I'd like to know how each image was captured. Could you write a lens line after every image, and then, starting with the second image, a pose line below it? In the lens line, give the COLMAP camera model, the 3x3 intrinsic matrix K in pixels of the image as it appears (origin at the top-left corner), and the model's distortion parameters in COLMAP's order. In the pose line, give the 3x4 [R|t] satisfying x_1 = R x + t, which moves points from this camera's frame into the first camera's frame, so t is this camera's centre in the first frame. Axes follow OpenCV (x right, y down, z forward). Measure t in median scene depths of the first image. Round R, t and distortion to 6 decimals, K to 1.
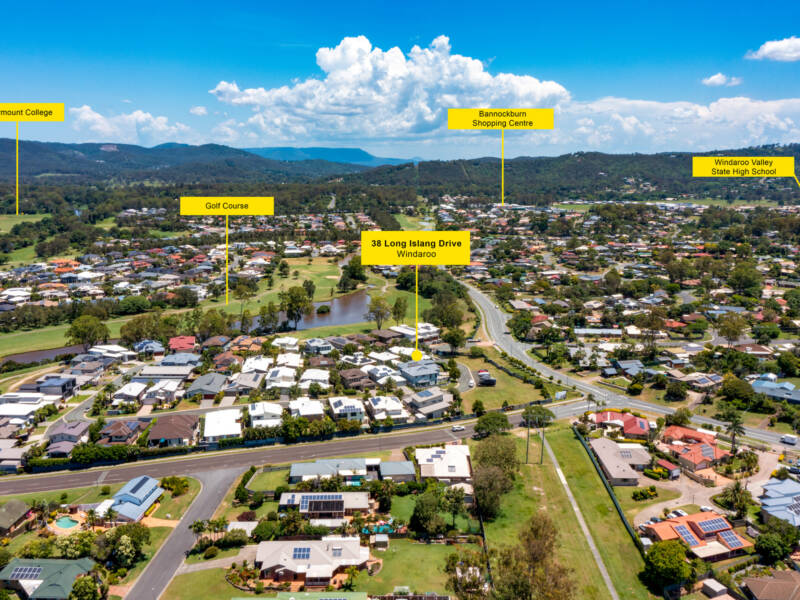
lens RADIAL K [[713.3, 0, 400.0], [0, 713.3, 300.0], [0, 0, 1]] dist [-0.004534, -0.004470]
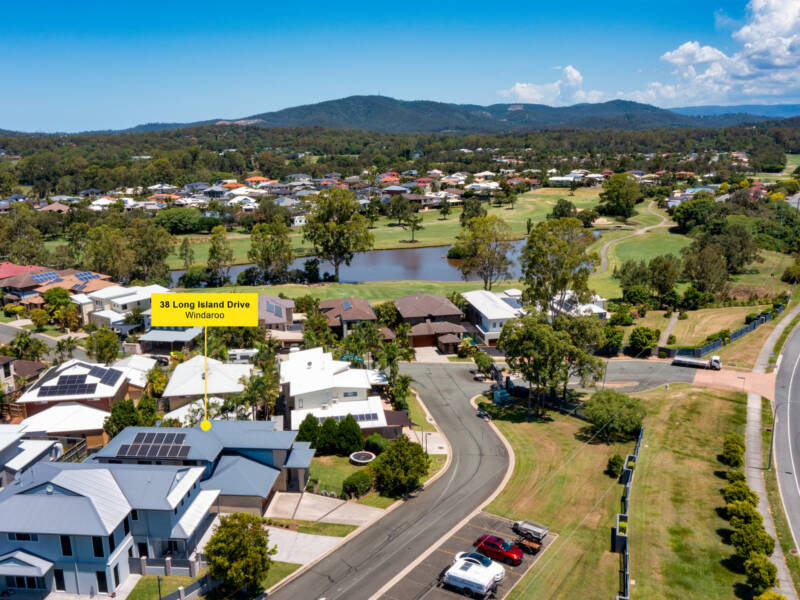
lens RADIAL K [[713.3, 0, 400.0], [0, 713.3, 300.0], [0, 0, 1]] dist [-0.004534, -0.004470]
pose [[0.855149, 0.095197, -0.509567, 0.054277], [-0.067039, 0.995048, 0.073391, 0.006529], [0.514030, -0.028600, 0.857296, 0.239103]]
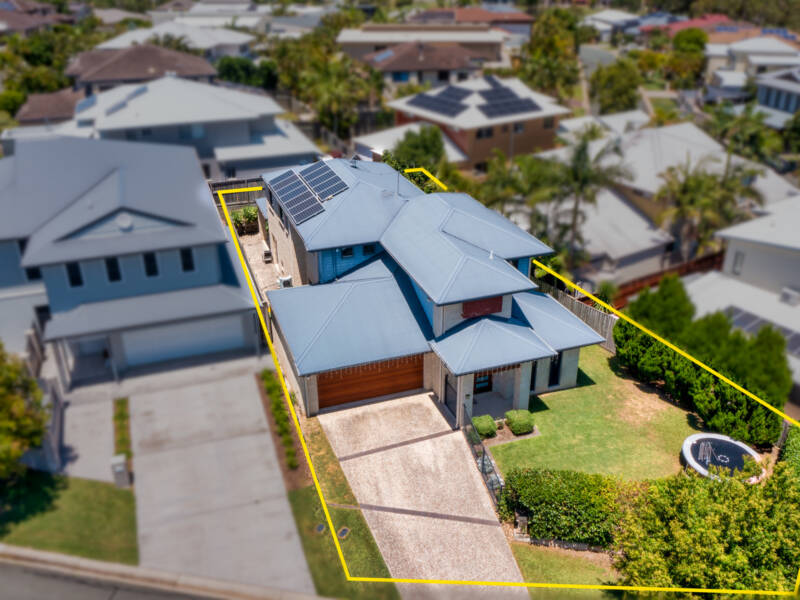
lens RADIAL K [[713.3, 0, 400.0], [0, 713.3, 300.0], [0, 0, 1]] dist [-0.004534, -0.004470]
pose [[-0.102406, 0.428863, -0.897546, 0.036170], [-0.178453, 0.879732, 0.440711, 0.014628], [0.978605, 0.205301, -0.013558, 0.286646]]
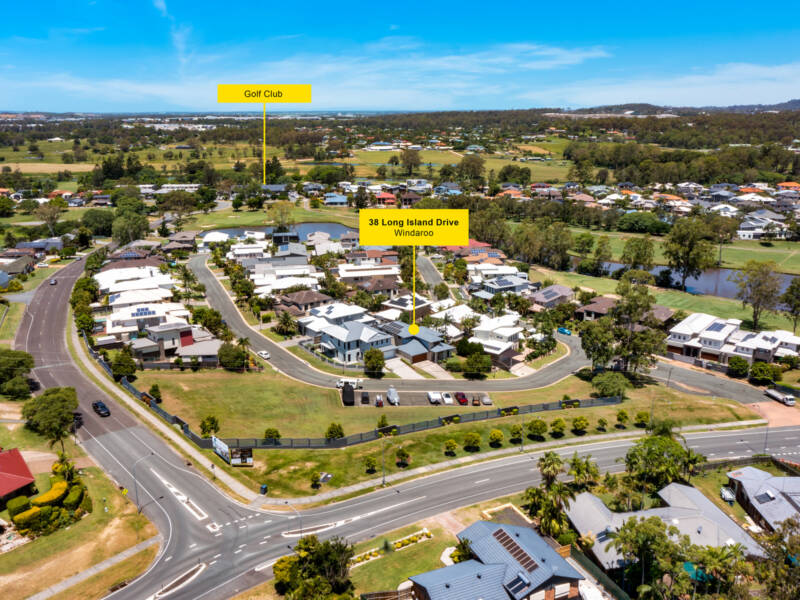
lens RADIAL K [[713.3, 0, 400.0], [0, 713.3, 300.0], [0, 0, 1]] dist [-0.004534, -0.004470]
pose [[0.181421, 0.246257, -0.952073, 0.156298], [-0.173192, 0.961008, 0.215566, -0.015490], [0.968035, 0.125783, 0.216997, 0.247119]]
